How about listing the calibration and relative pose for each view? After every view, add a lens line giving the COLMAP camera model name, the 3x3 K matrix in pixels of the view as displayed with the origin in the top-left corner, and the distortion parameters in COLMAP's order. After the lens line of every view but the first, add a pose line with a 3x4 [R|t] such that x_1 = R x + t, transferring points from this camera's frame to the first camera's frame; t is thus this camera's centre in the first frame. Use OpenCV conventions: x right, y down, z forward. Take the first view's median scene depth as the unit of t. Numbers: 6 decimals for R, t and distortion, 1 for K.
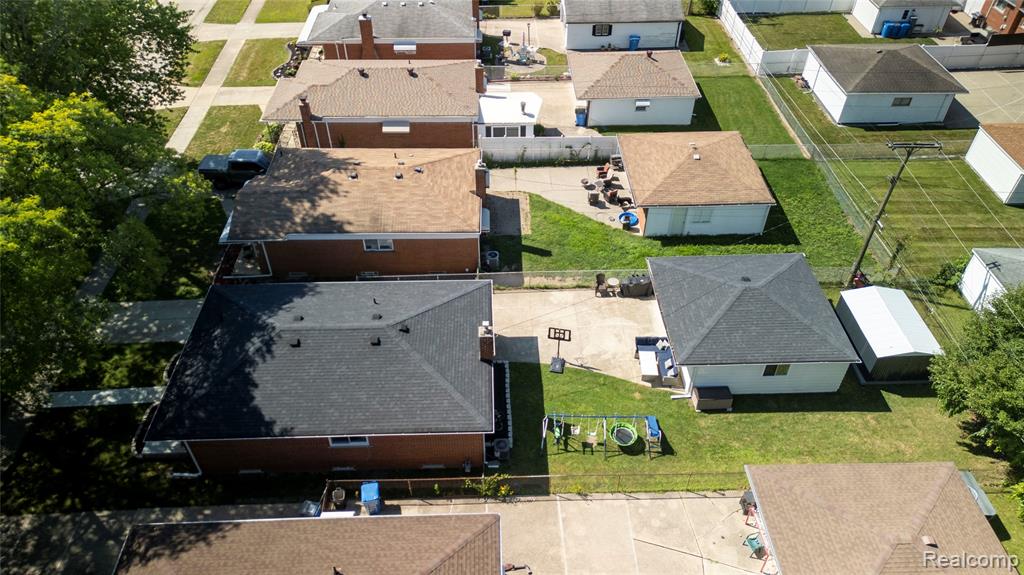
lens RADIAL K [[713.6, 0, 489.3], [0, 713.6, 290.3], [0, 0, 1]] dist [0.069578, -0.046965]
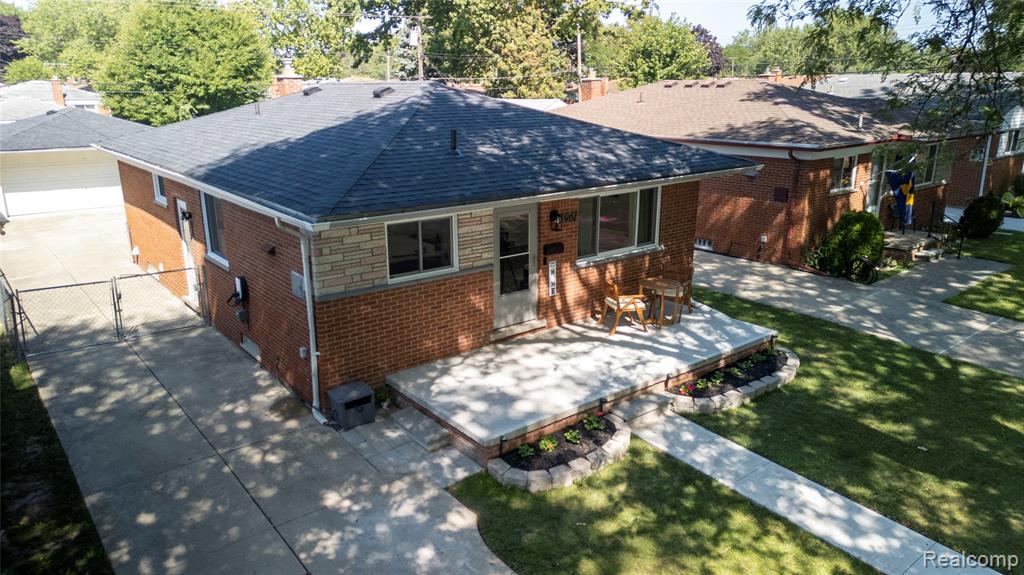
lens RADIAL K [[713.6, 0, 501.1], [0, 713.6, 284.3], [0, 0, 1]] dist [0.069578, -0.046965]
pose [[-0.603325, -0.201586, 0.771597, -0.633707], [0.541788, 0.606367, 0.582052, -0.103226], [-0.585205, 0.769209, -0.256620, 1.066680]]
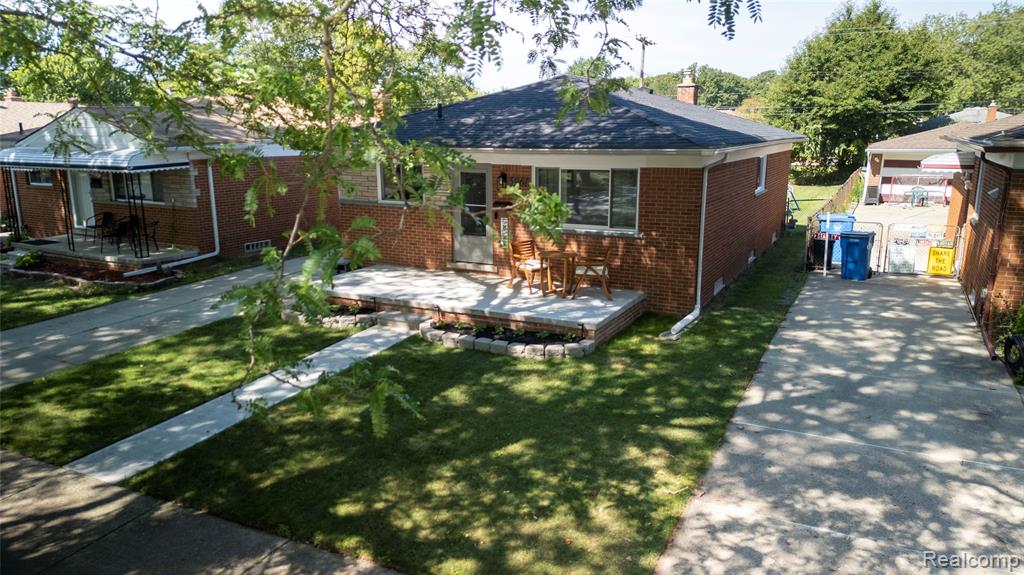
lens RADIAL K [[713.6, 0, 508.4], [0, 713.6, 288.1], [0, 0, 1]] dist [0.069578, -0.046965]
pose [[0.484477, -0.177834, 0.856538, -0.736266], [0.580754, 0.797617, -0.162886, 0.220876], [-0.654223, 0.576352, 0.489705, 0.762335]]
